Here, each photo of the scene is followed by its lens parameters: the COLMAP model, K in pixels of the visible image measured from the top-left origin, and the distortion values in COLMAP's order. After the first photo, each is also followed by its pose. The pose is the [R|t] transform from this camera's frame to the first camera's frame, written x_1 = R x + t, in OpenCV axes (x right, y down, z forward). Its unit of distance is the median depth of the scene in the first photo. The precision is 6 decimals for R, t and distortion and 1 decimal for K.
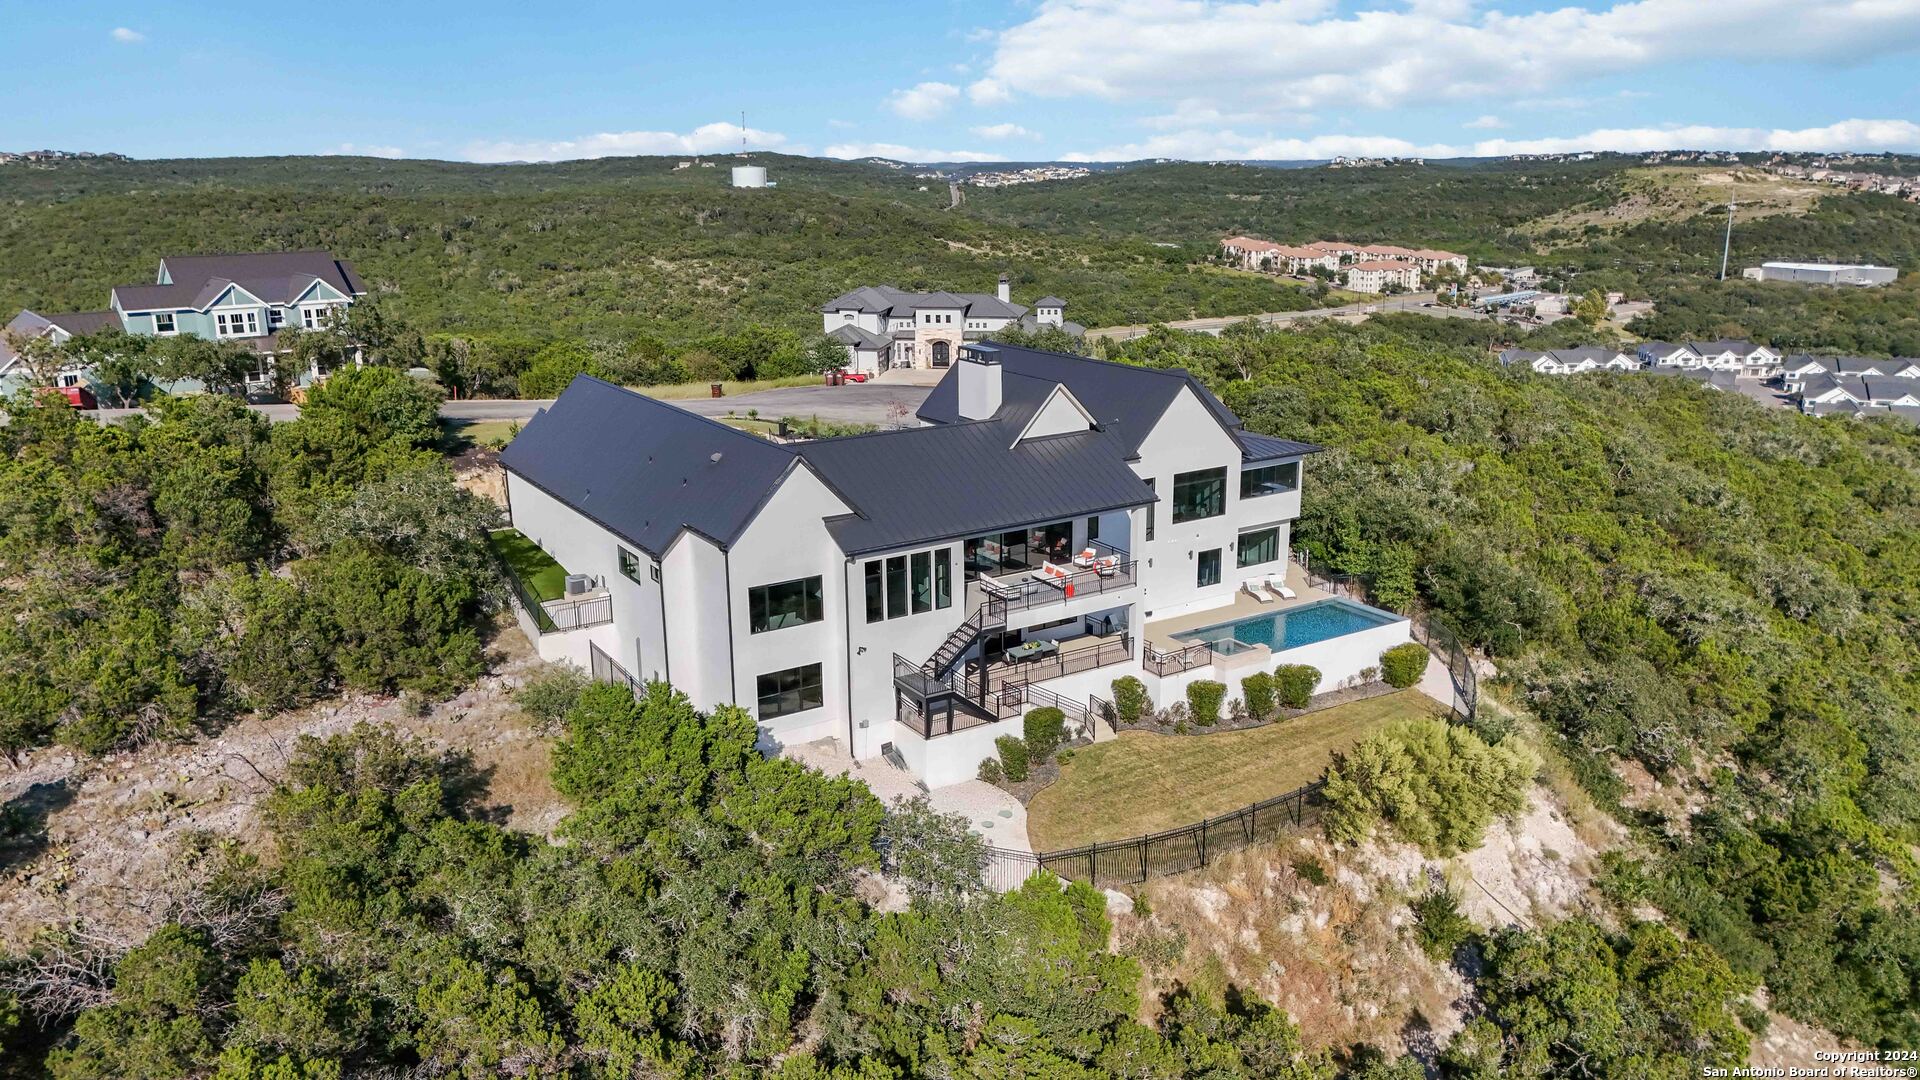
lens RADIAL K [[1471.2, 0, 960.0], [0, 1471.2, 540.0], [0, 0, 1]] dist [0.101312, -0.121070]
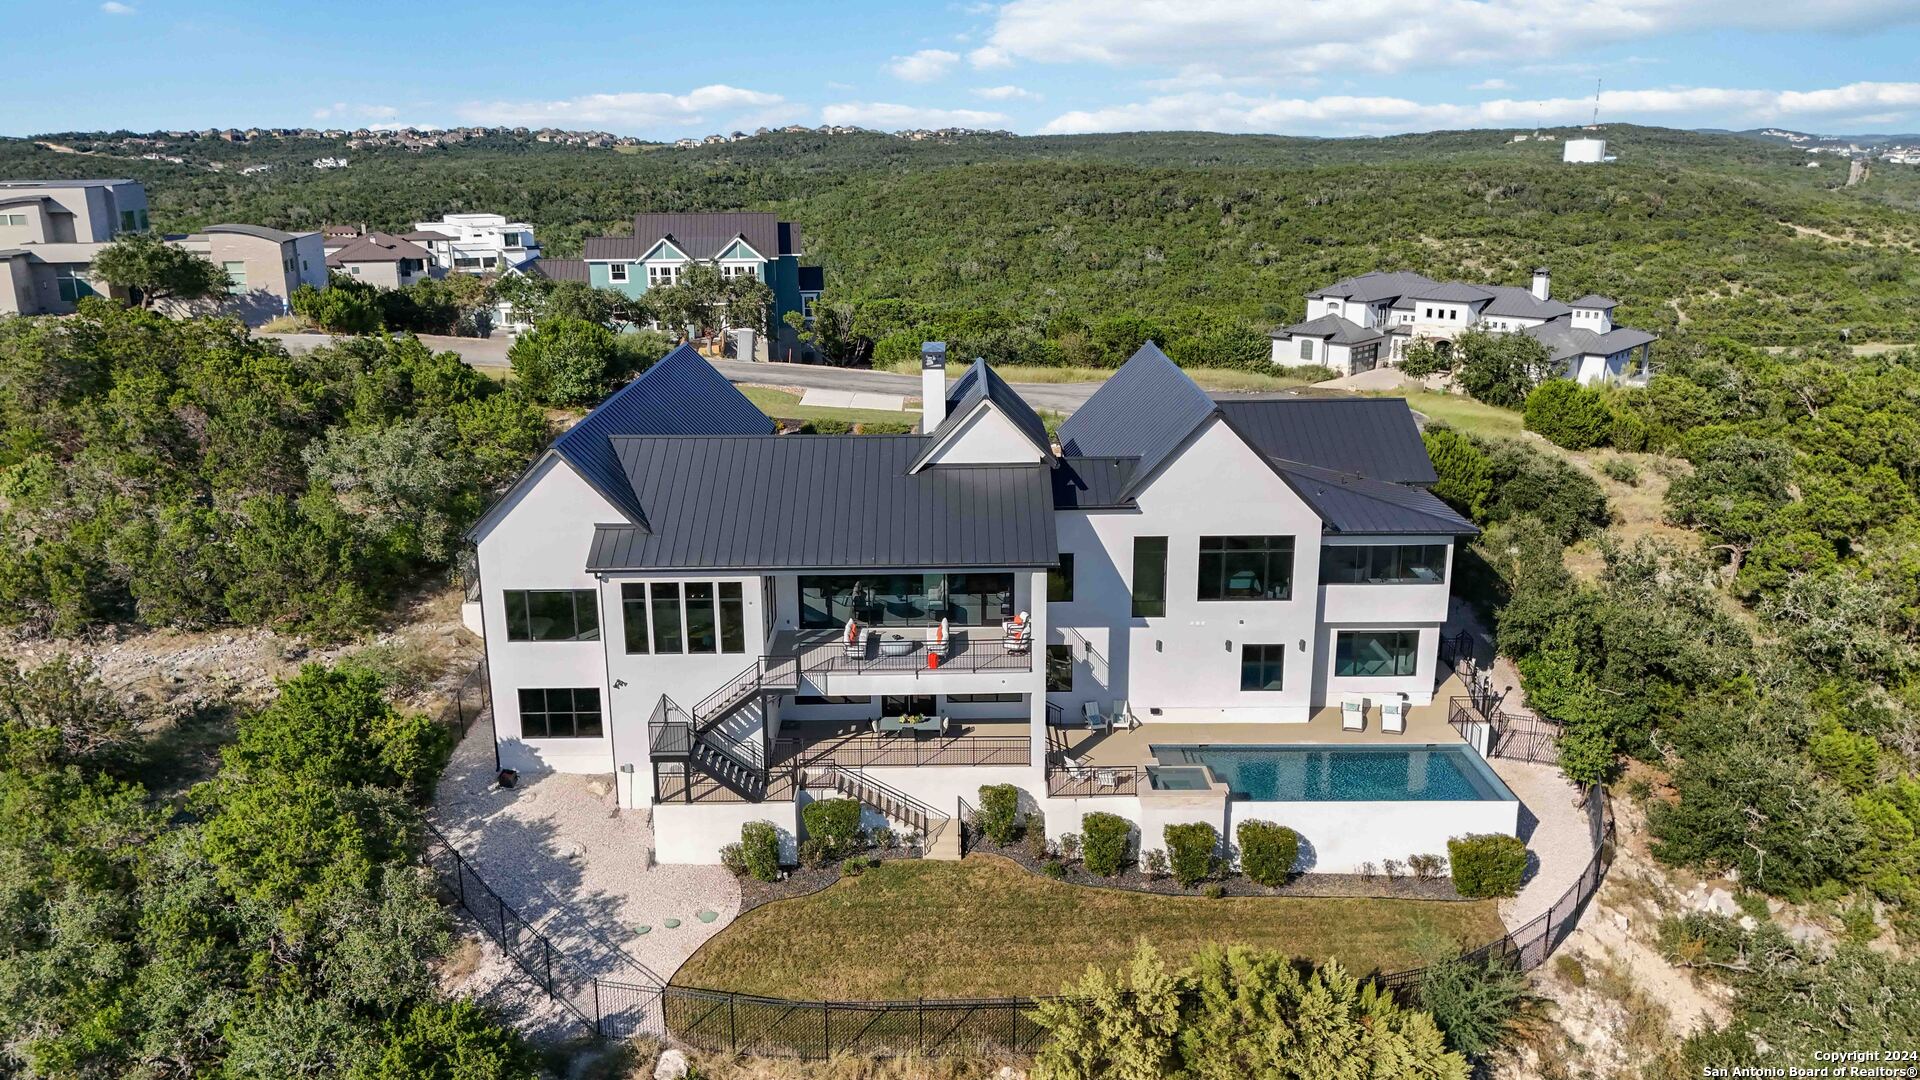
lens RADIAL K [[1458.4, 0, 960.0], [0, 1458.4, 540.0], [0, 0, 1]] dist [0.034746, -0.004456]
pose [[0.839904, 0.148982, -0.521886, 0.353914], [-0.139036, 0.988561, 0.058443, -0.056478], [0.524624, 0.023474, 0.851011, 0.252835]]
